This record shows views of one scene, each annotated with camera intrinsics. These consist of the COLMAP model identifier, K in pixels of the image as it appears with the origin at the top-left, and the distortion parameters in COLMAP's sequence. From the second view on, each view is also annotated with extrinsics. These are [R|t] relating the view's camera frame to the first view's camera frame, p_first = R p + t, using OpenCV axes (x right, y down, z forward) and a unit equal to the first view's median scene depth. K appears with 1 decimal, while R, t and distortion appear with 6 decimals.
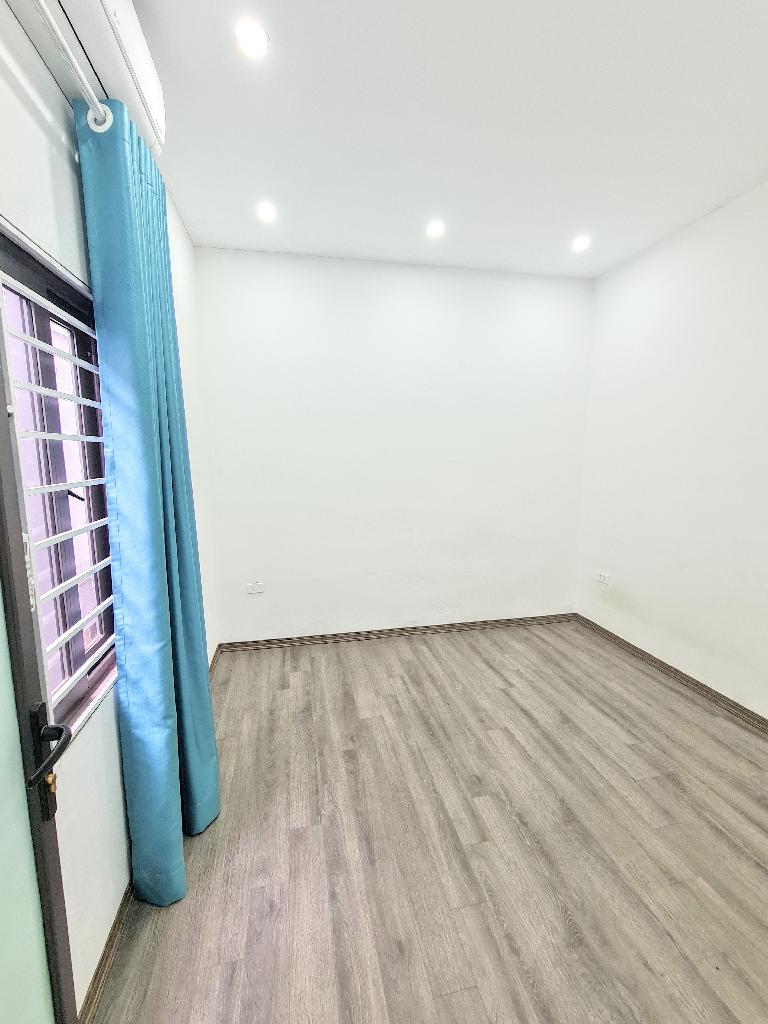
lens RADIAL K [[414.3, 0, 383.2], [0, 414.3, 513.9], [0, 0, 1]] dist [-0.015690, -0.000168]
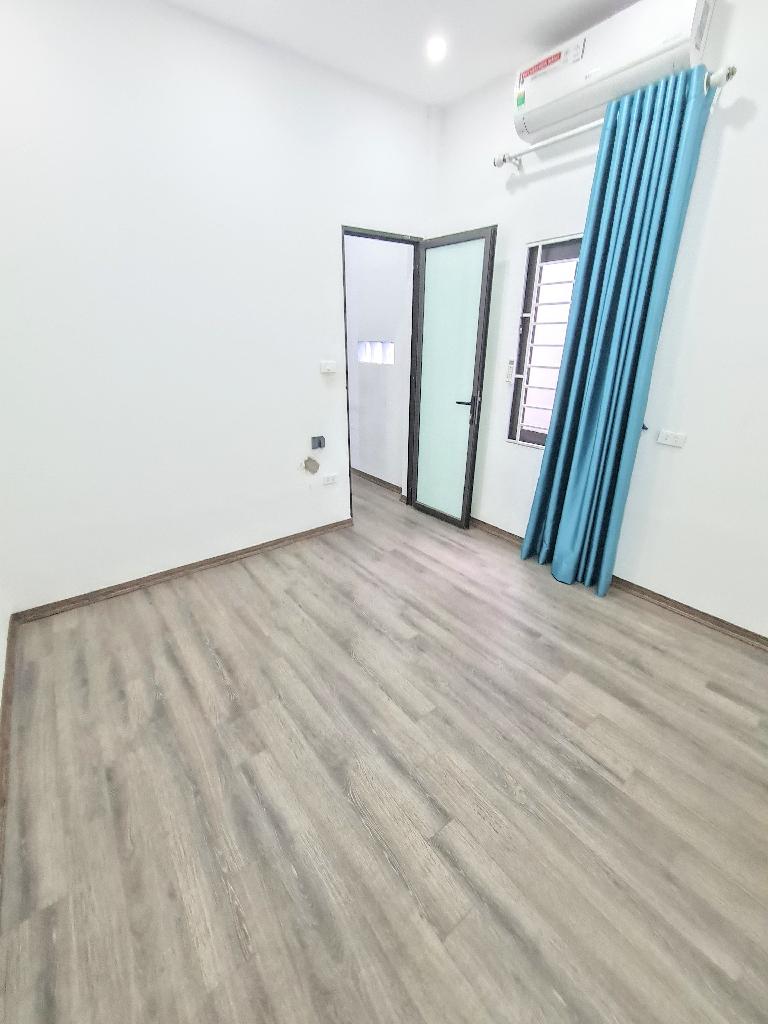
lens RADIAL K [[414.3, 0, 383.2], [0, 414.3, 513.9], [0, 0, 1]] dist [-0.015690, -0.000168]
pose [[-0.905154, 0.179934, -0.385123, 0.587353], [-0.044619, 0.860773, 0.507030, -0.194870], [0.422735, 0.476124, -0.771104, 1.406856]]
